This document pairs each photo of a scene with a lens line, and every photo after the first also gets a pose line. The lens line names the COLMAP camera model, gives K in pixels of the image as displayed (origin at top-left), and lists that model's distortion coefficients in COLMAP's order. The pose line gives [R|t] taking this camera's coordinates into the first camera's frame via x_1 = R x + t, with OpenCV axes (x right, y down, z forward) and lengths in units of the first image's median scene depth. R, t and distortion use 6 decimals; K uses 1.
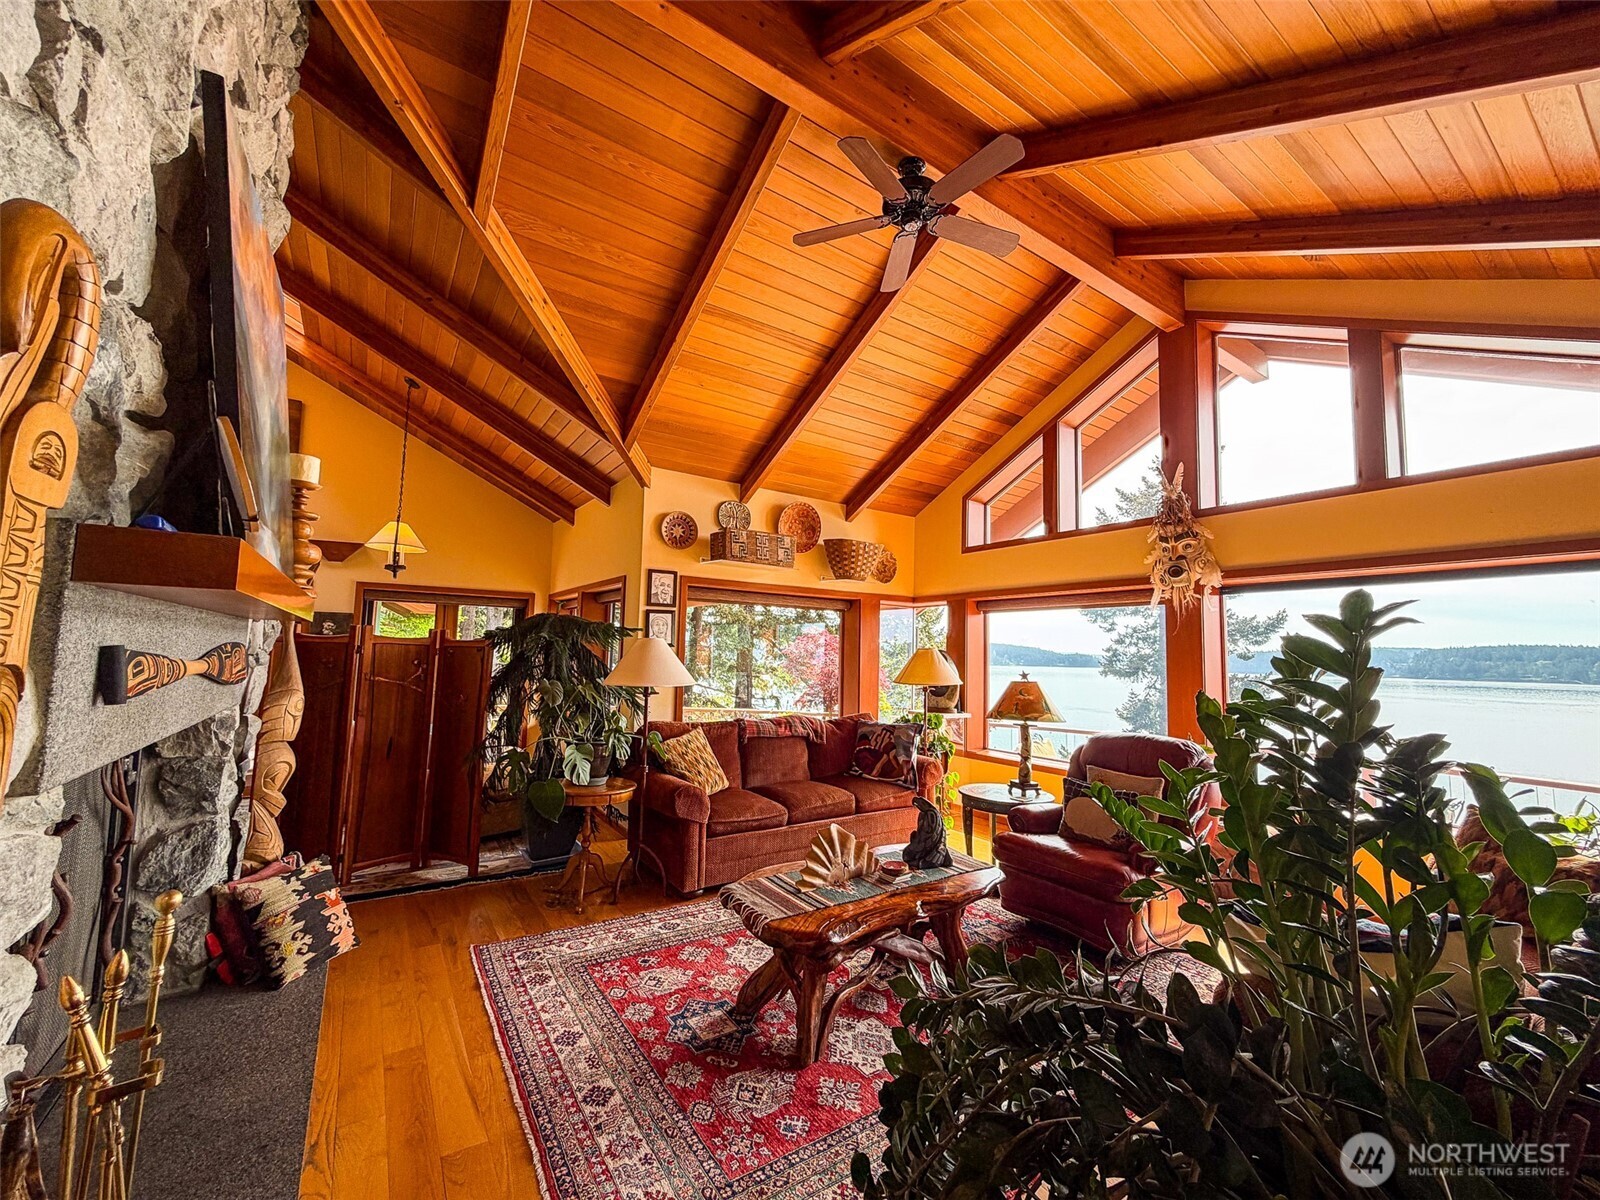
lens RADIAL K [[638.8, 0, 793.0], [0, 638.8, 595.5], [0, 0, 1]] dist [0.001597, -0.000068]
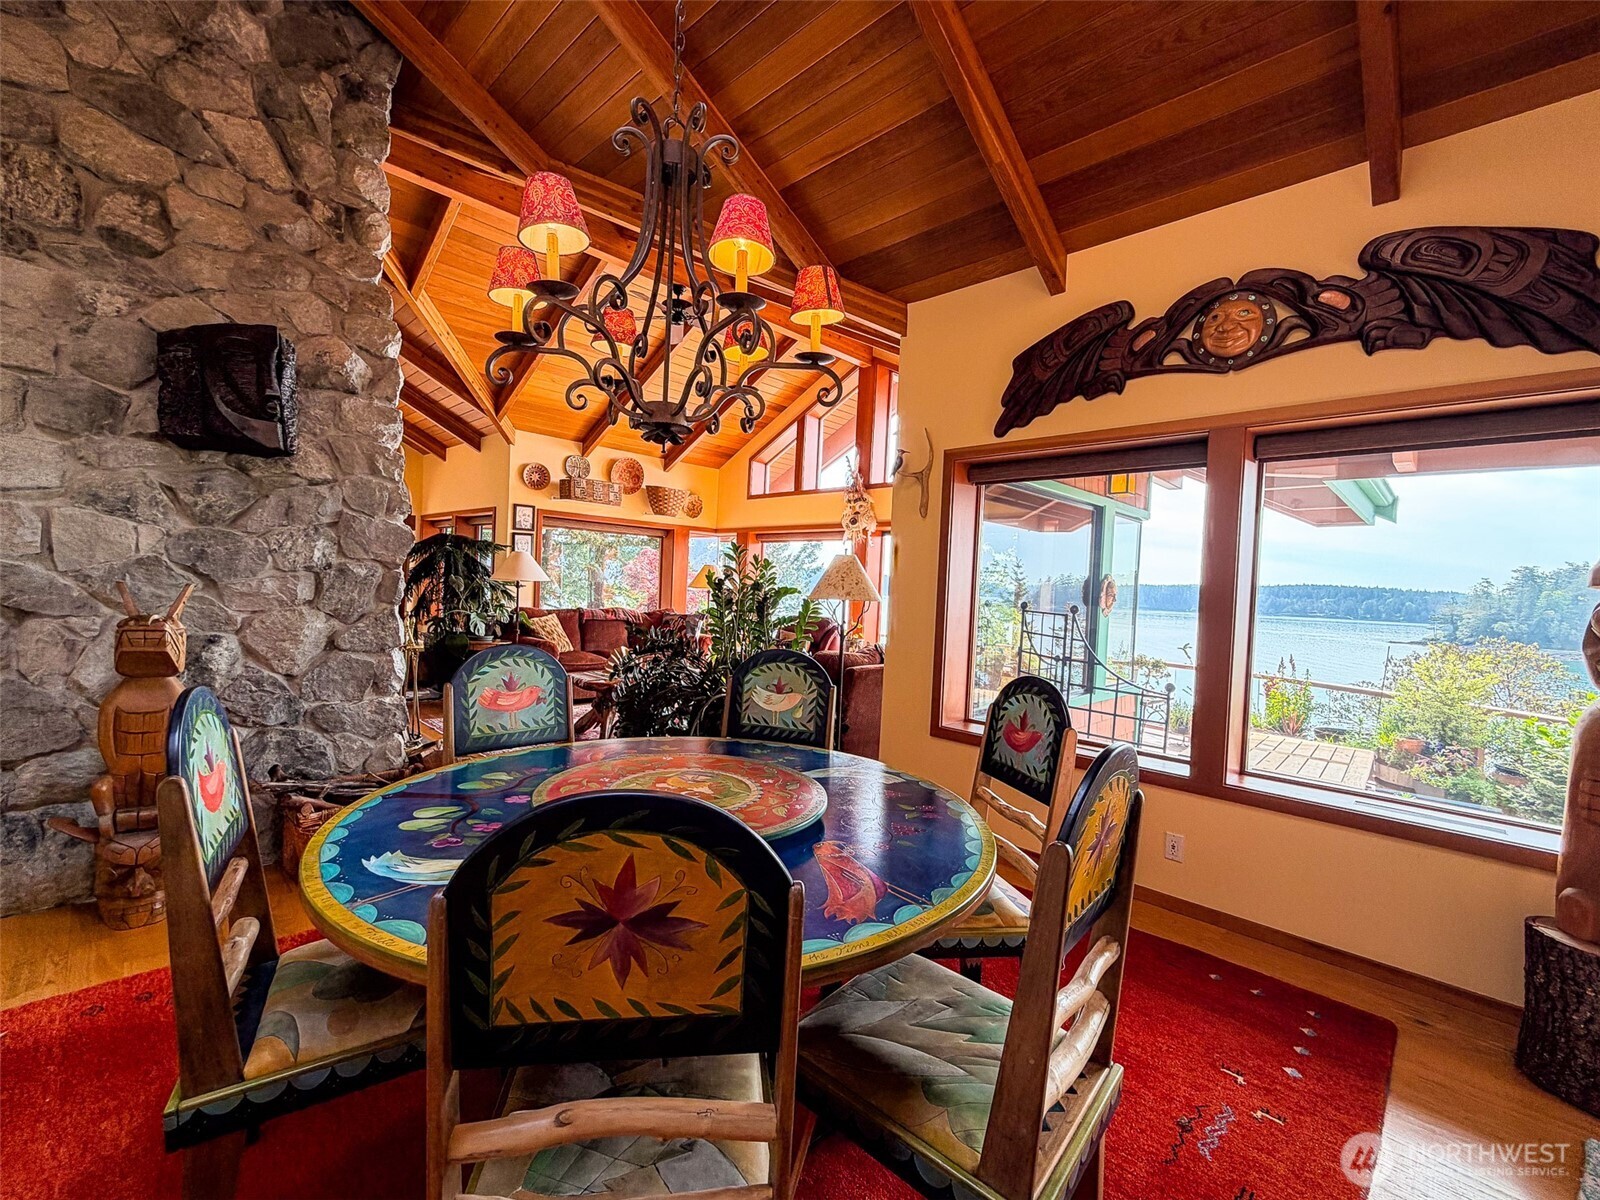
lens RADIAL K [[688.7, 0, 798.1], [0, 688.7, 603.8], [0, 0, 1]] dist [-0.000692, -0.000076]
pose [[0.979153, 0.014019, 0.202638, 0.081755], [-0.039129, 0.991948, 0.120448, -0.028821], [-0.199317, -0.125866, 0.971818, -0.618155]]
